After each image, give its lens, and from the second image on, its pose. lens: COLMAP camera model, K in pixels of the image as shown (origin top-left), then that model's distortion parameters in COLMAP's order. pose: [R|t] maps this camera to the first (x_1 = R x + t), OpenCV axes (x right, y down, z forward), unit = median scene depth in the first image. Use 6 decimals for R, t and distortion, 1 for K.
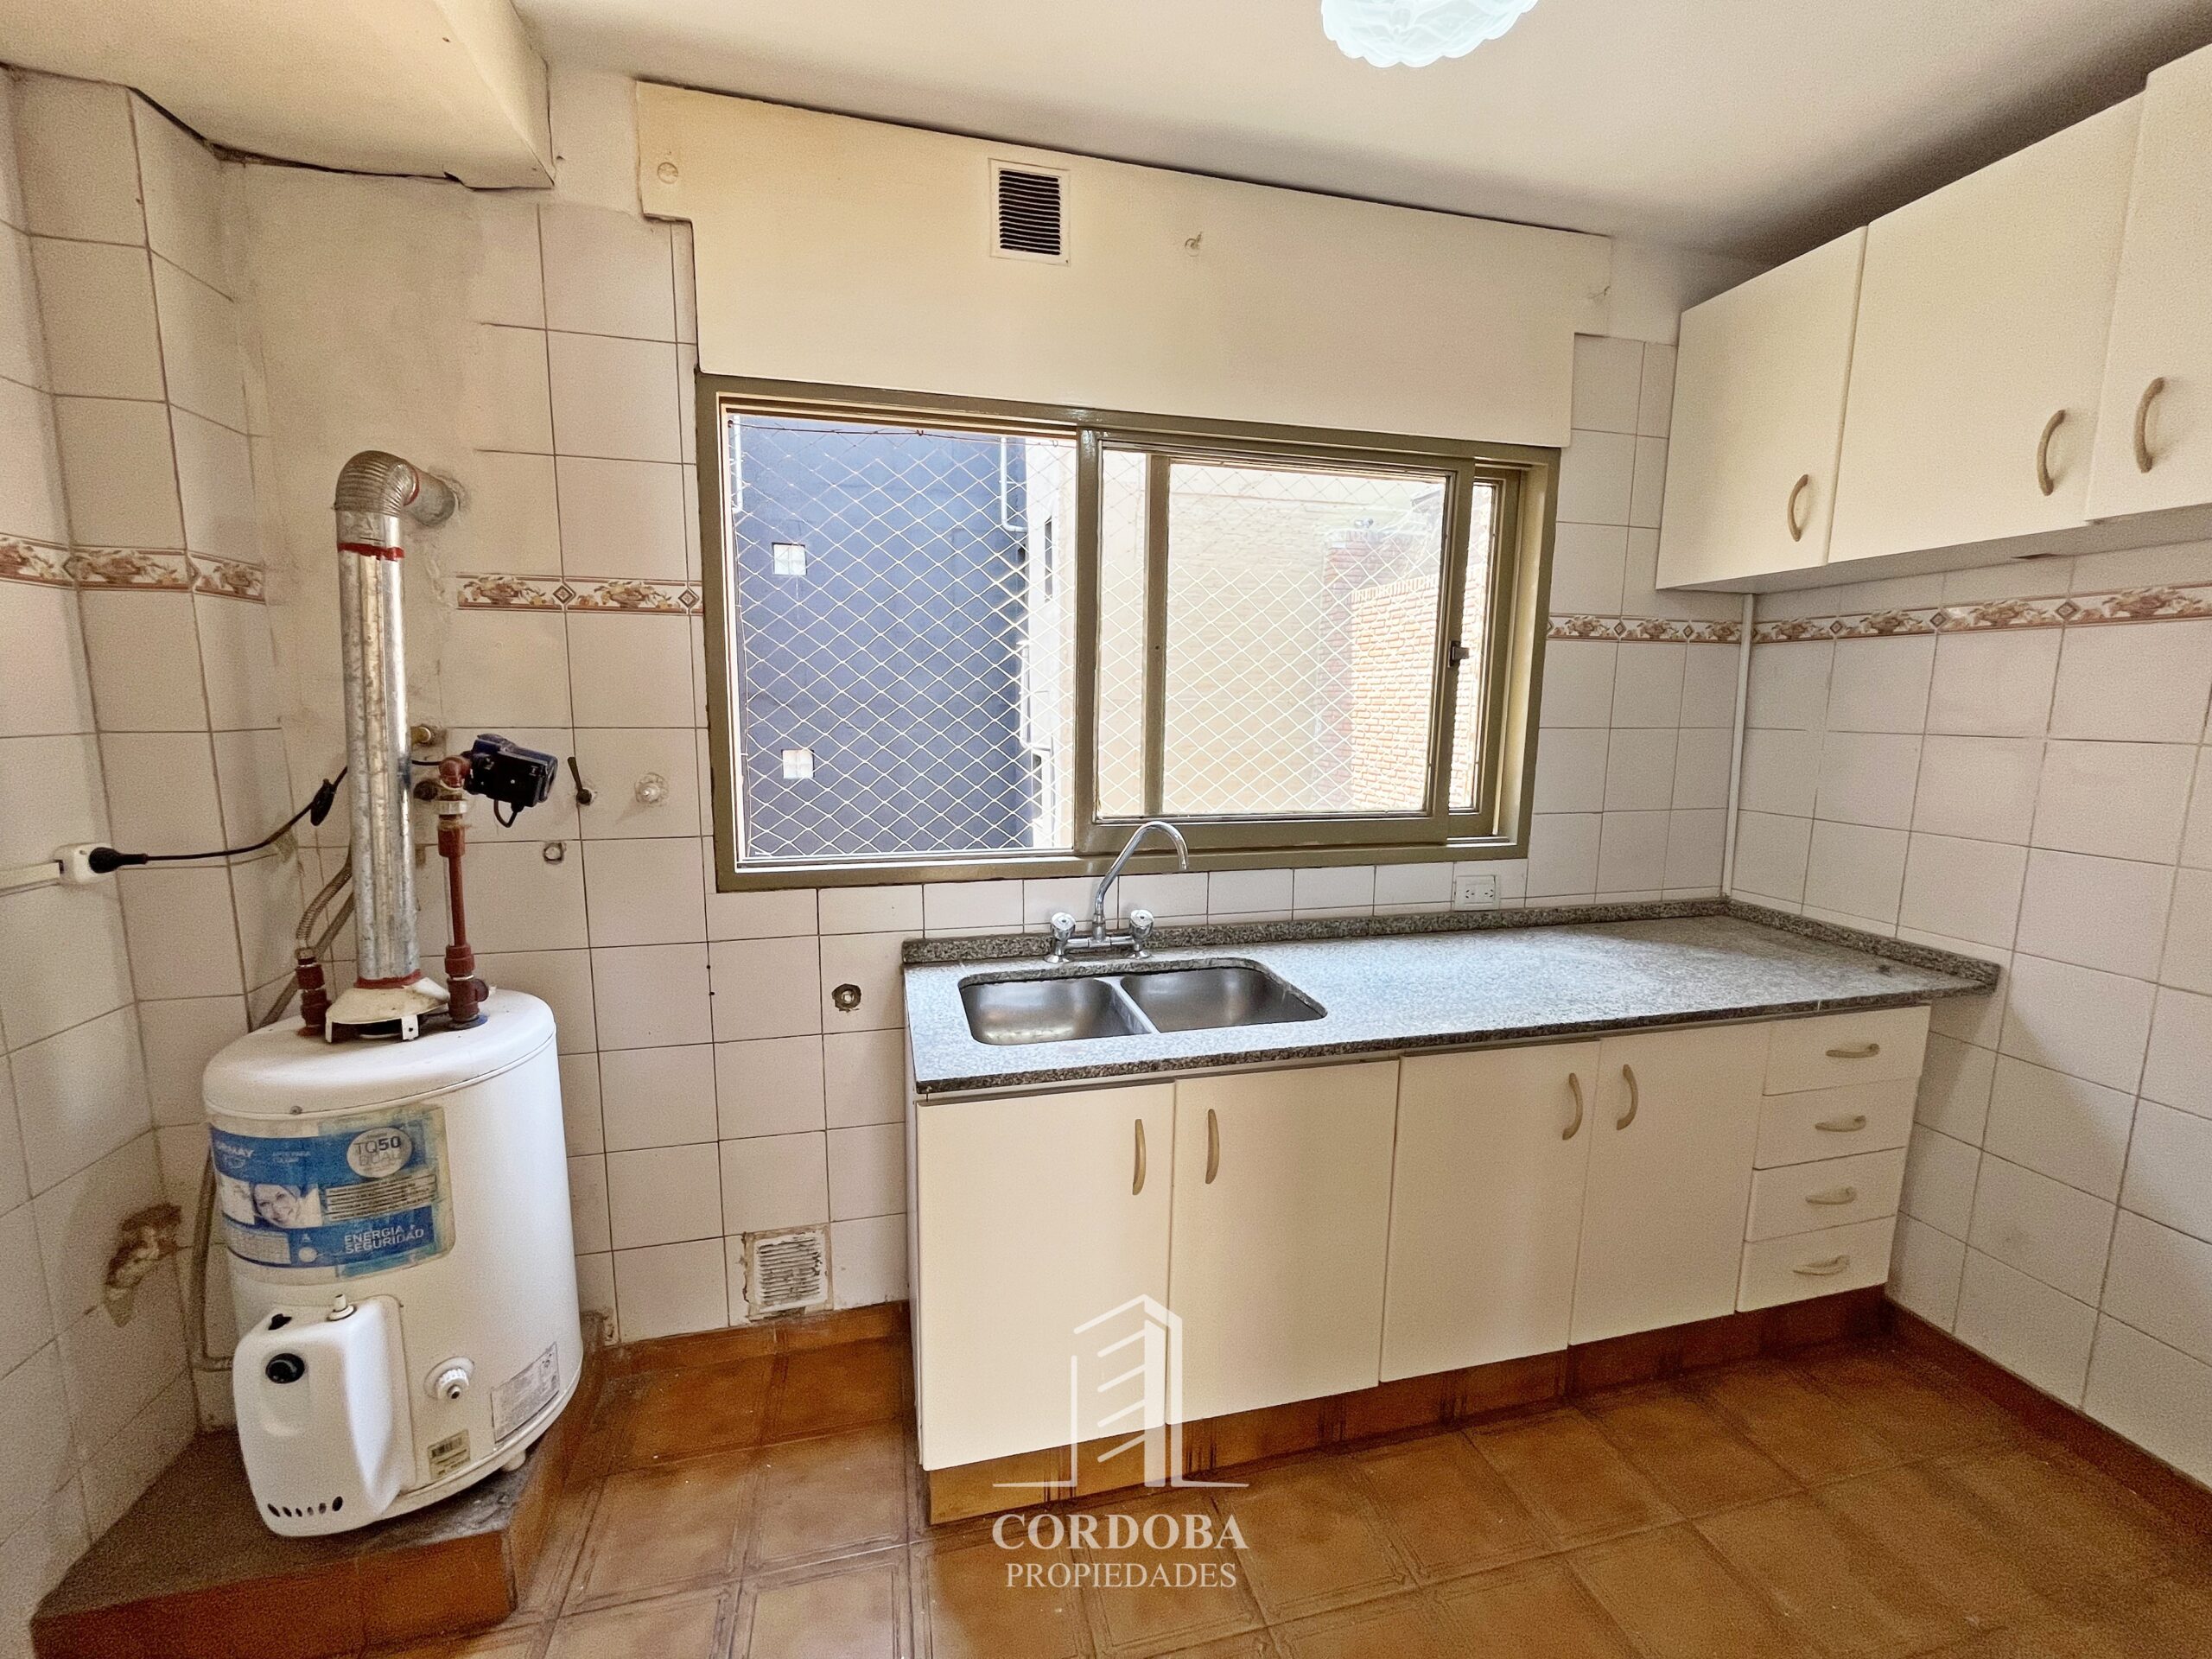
lens RADIAL K [[901.6, 0, 1094.9], [0, 901.6, 824.1], [0, 0, 1]] dist [0.001940, -0.000467]
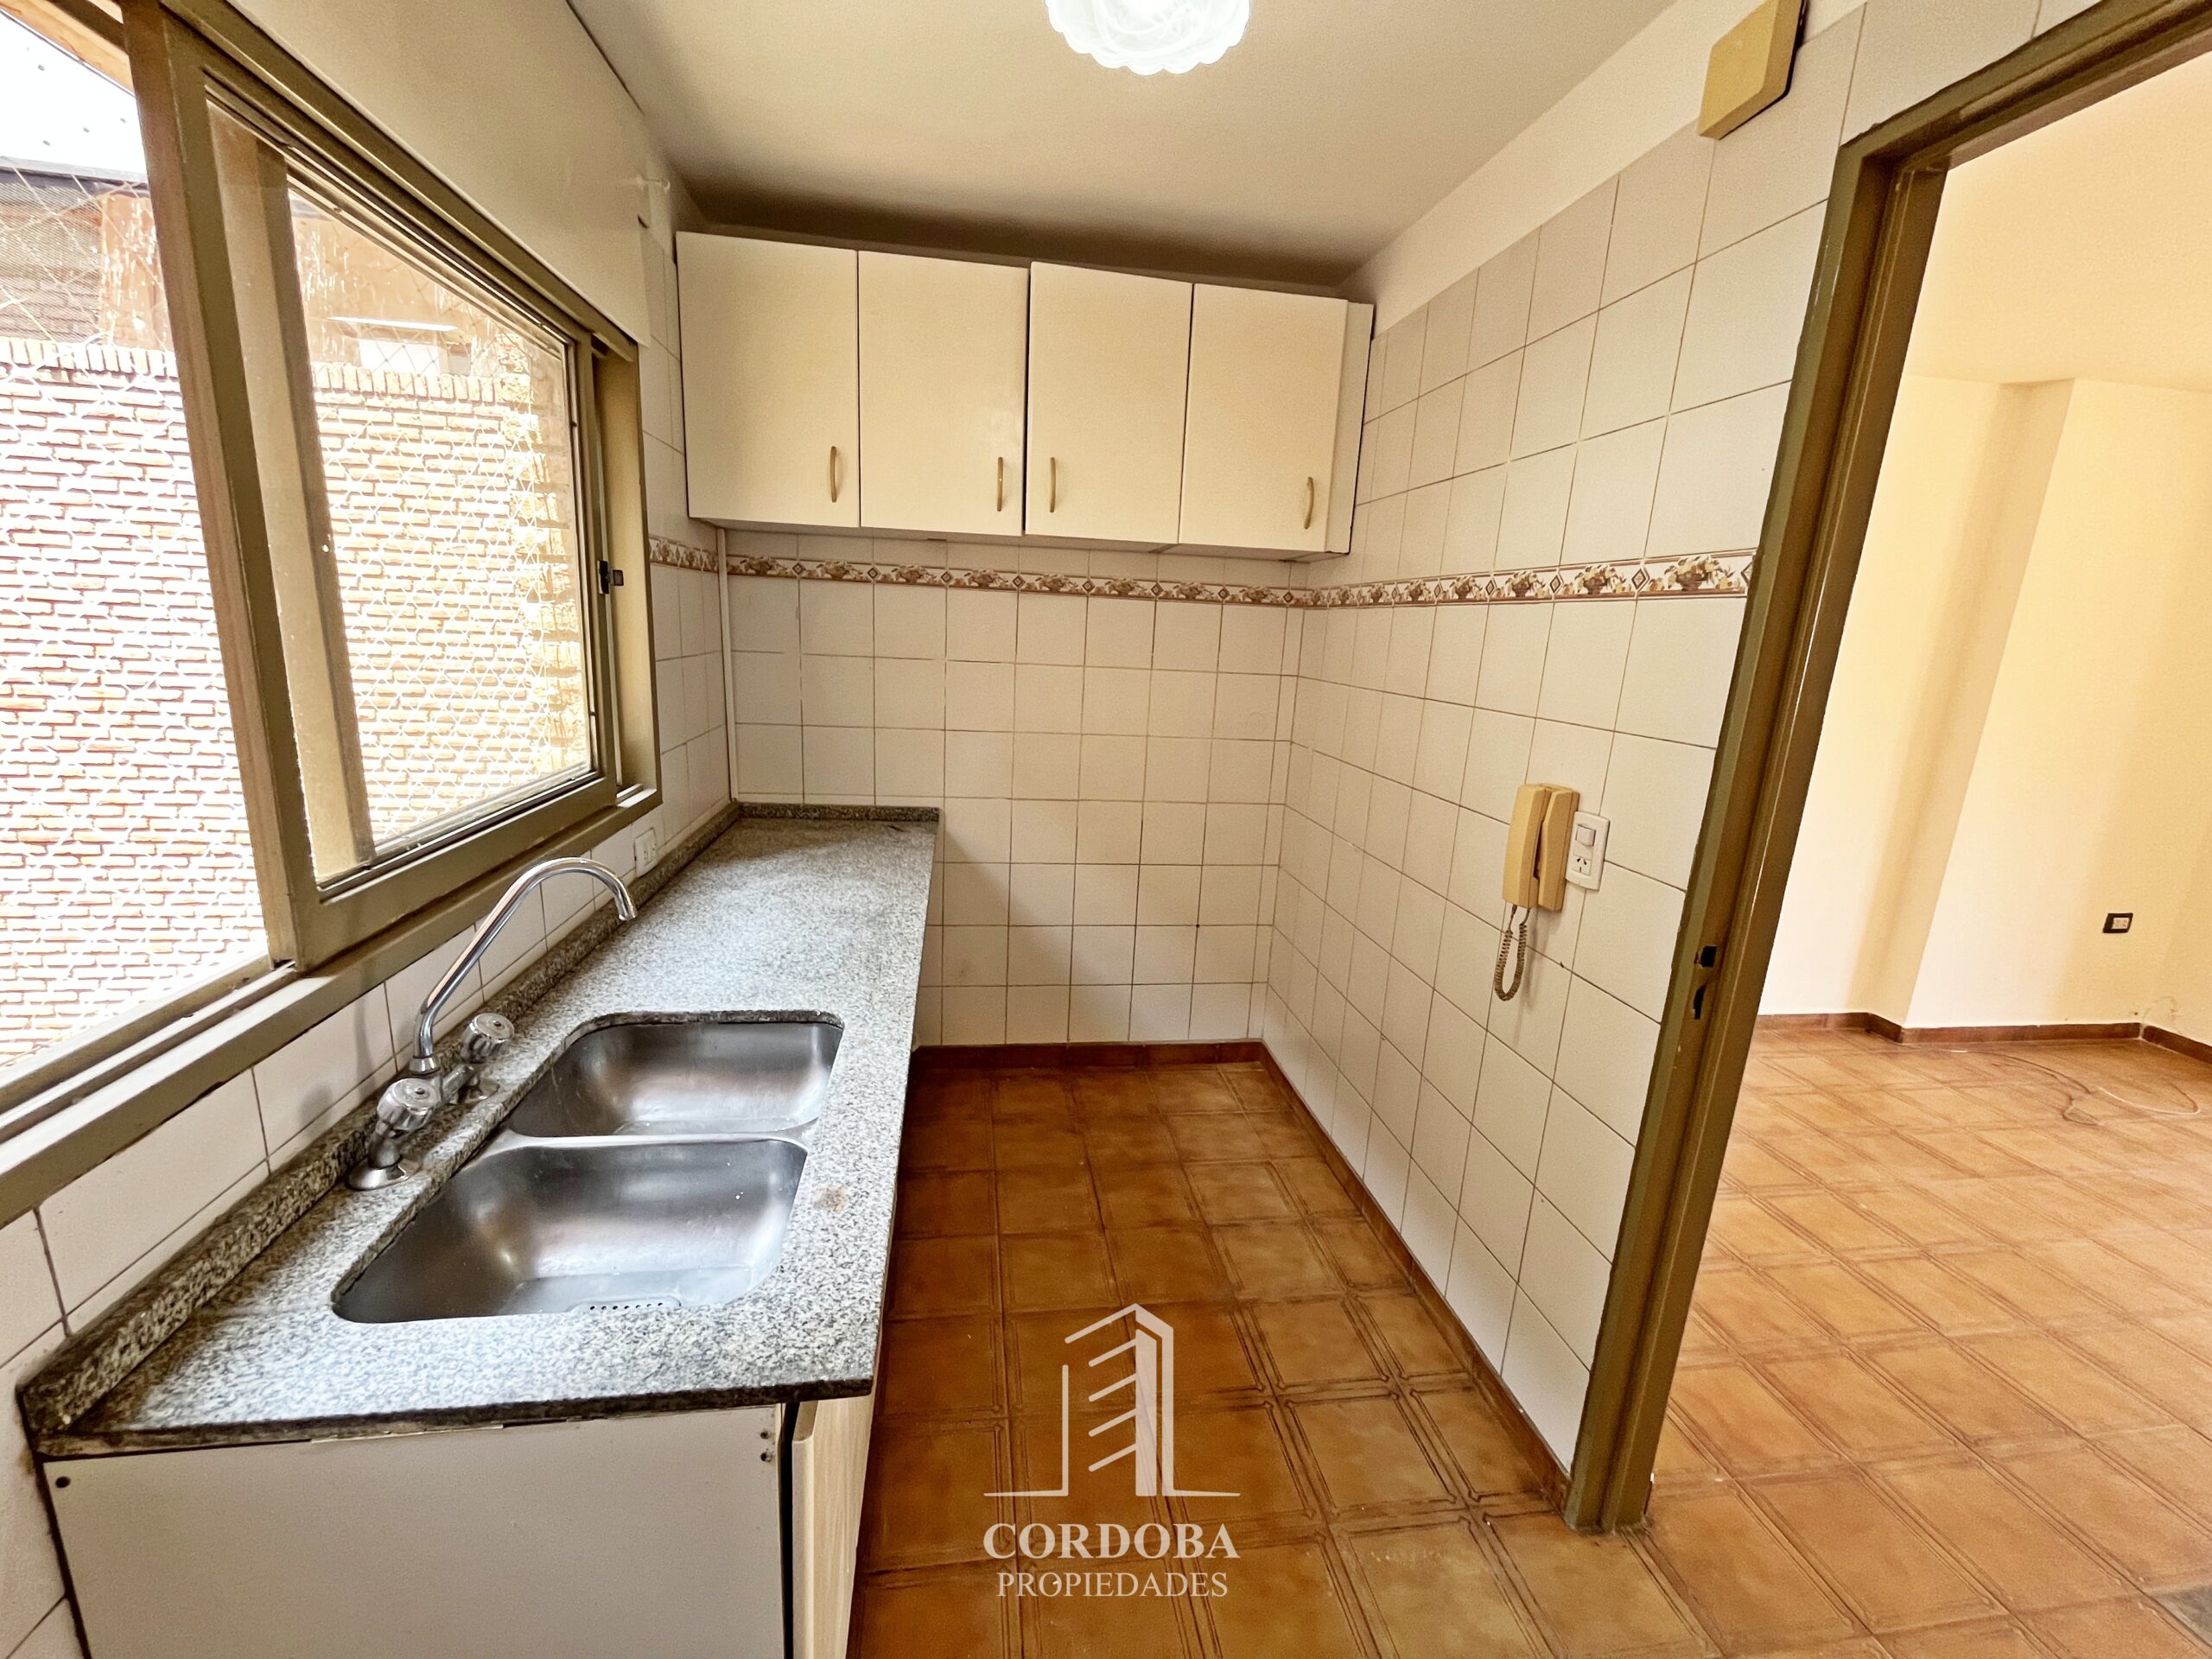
lens RADIAL K [[901.6, 0, 1102.3], [0, 901.6, 826.6], [0, 0, 1]] dist [0.001940, -0.000467]
pose [[0.095611, -0.224727, 0.969720, -0.452407], [0.090182, 0.972132, 0.216395, -0.115226], [-0.991325, 0.066761, 0.113212, 0.519755]]
